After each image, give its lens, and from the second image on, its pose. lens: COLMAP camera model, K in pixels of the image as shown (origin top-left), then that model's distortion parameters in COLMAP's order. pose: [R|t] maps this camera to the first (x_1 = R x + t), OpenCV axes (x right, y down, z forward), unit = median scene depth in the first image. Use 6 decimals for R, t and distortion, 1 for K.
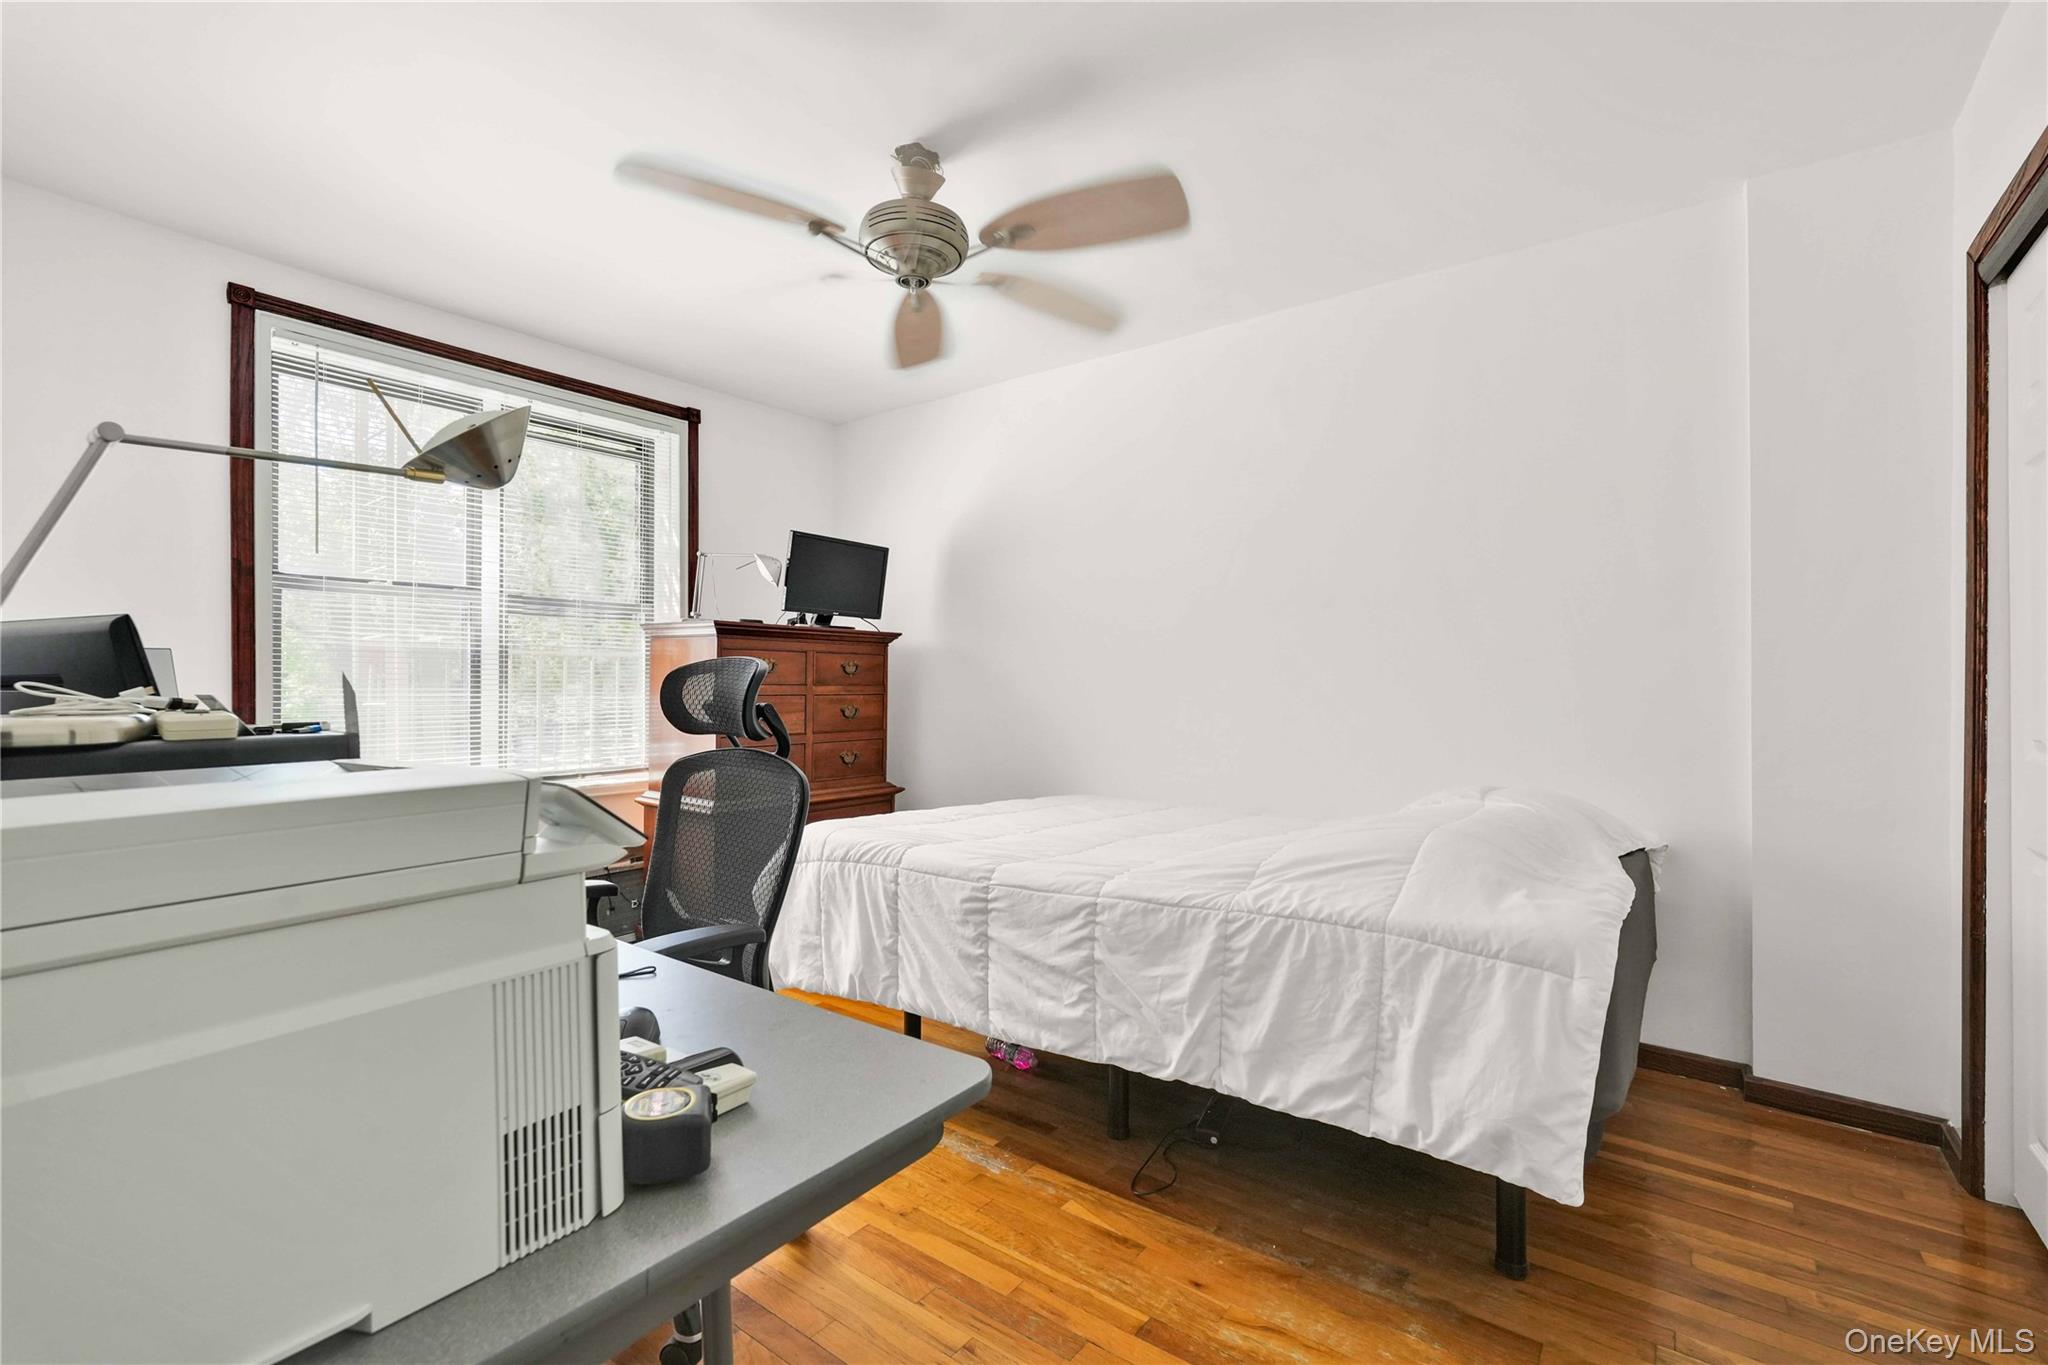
lens RADIAL K [[900.5, 0, 1017.1], [0, 900.5, 682.2], [0, 0, 1]] dist [-0.014951, 0.007315]
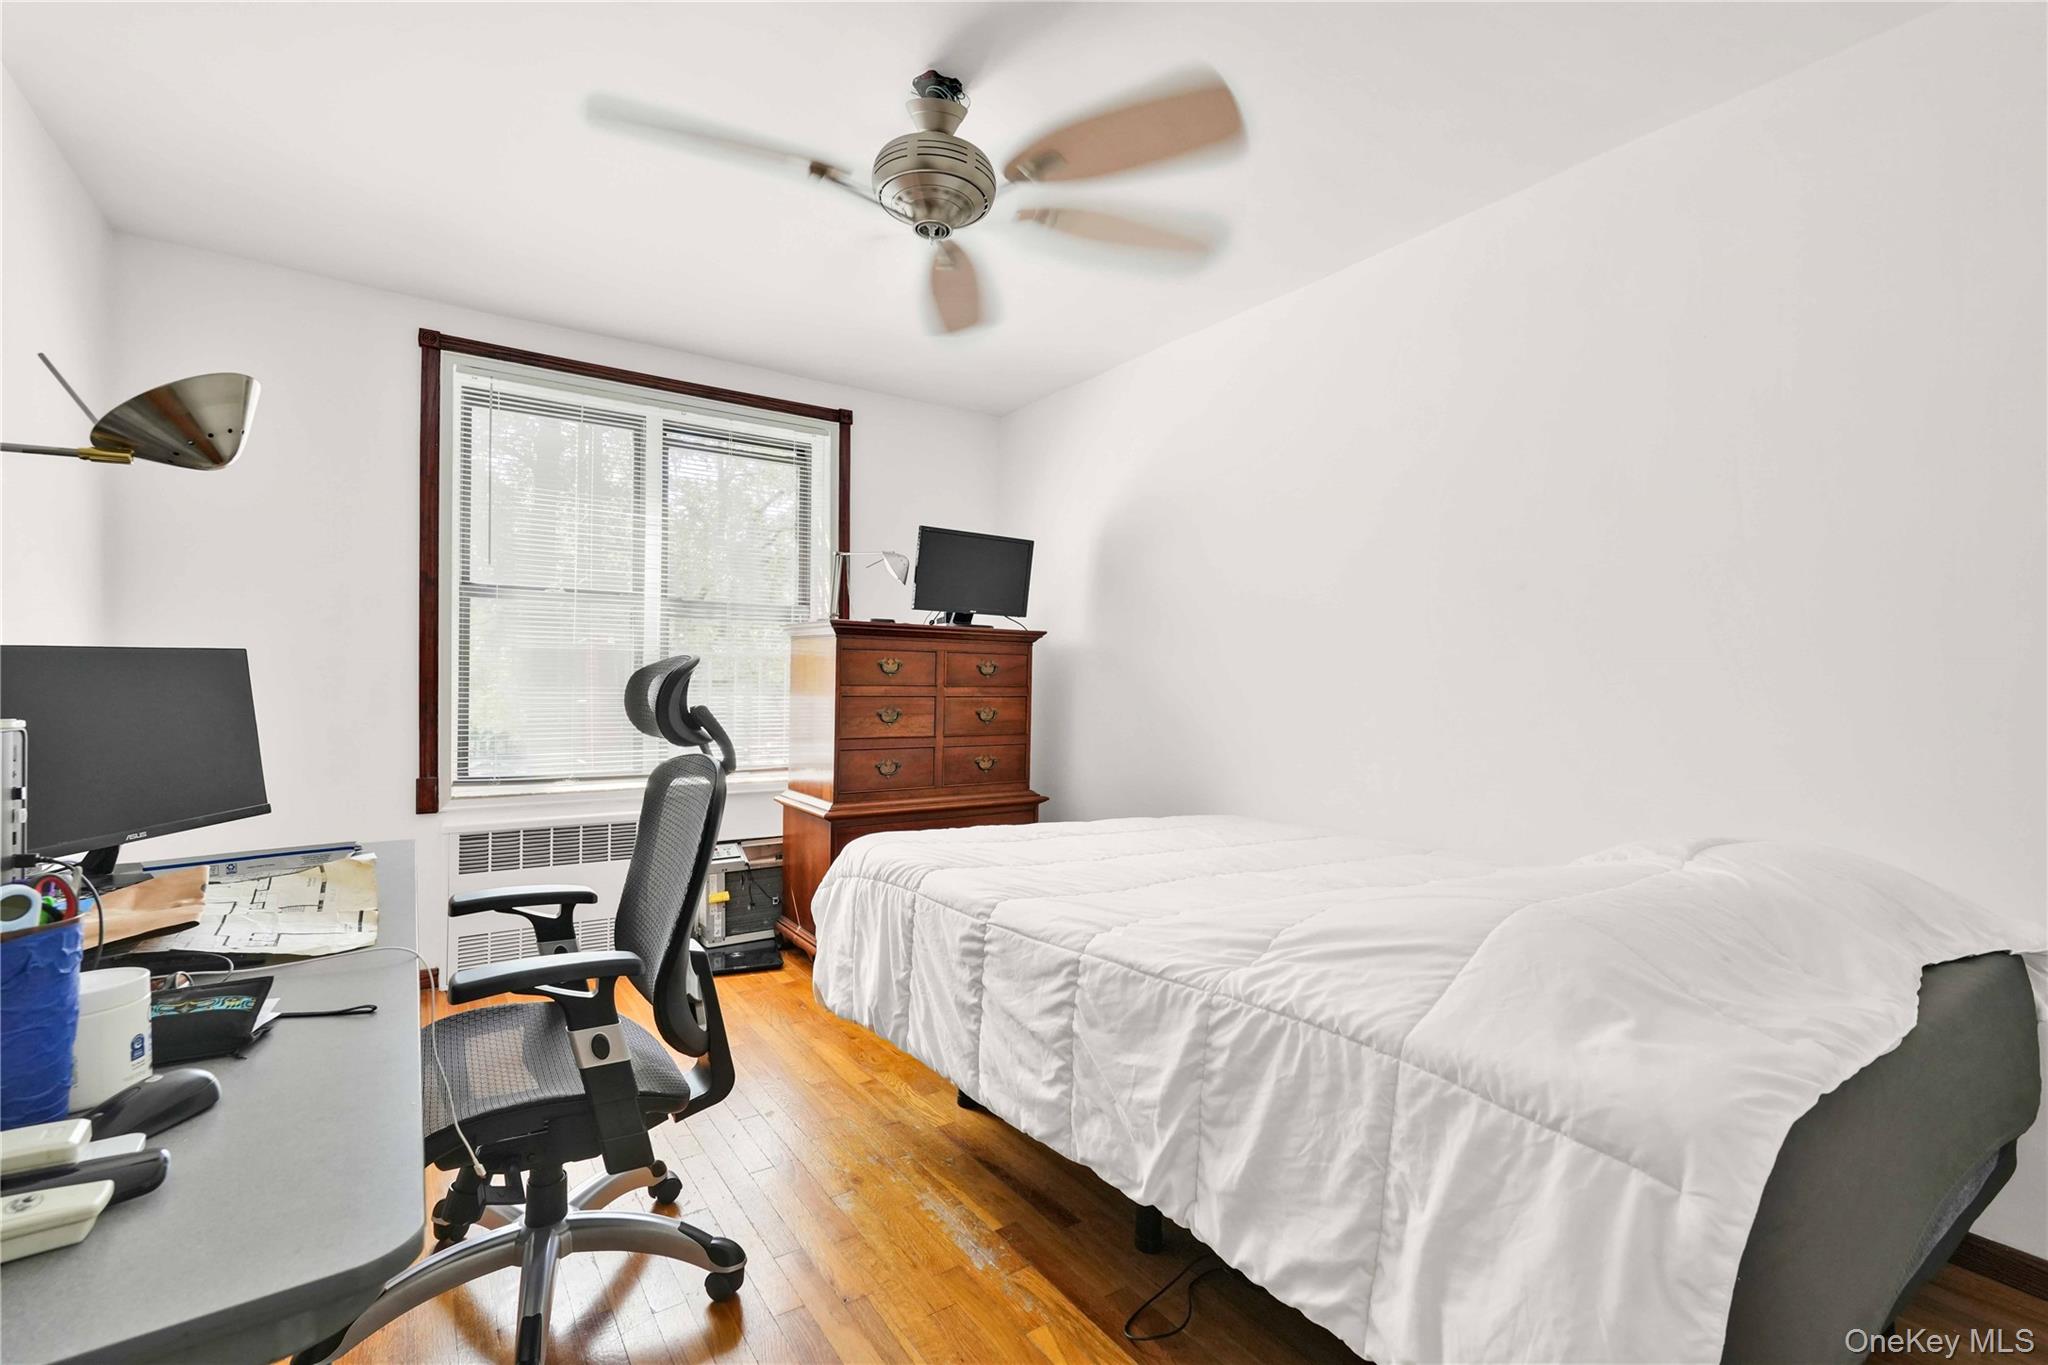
lens RADIAL K [[900.5, 0, 1013.6], [0, 900.5, 680.4], [0, 0, 1]] dist [-0.014951, 0.007315]
pose [[0.951719, 0.004853, -0.306932, 0.234936], [-0.006321, 0.999973, -0.003790, -0.000040], [0.306905, 0.005547, 0.951724, 0.186752]]
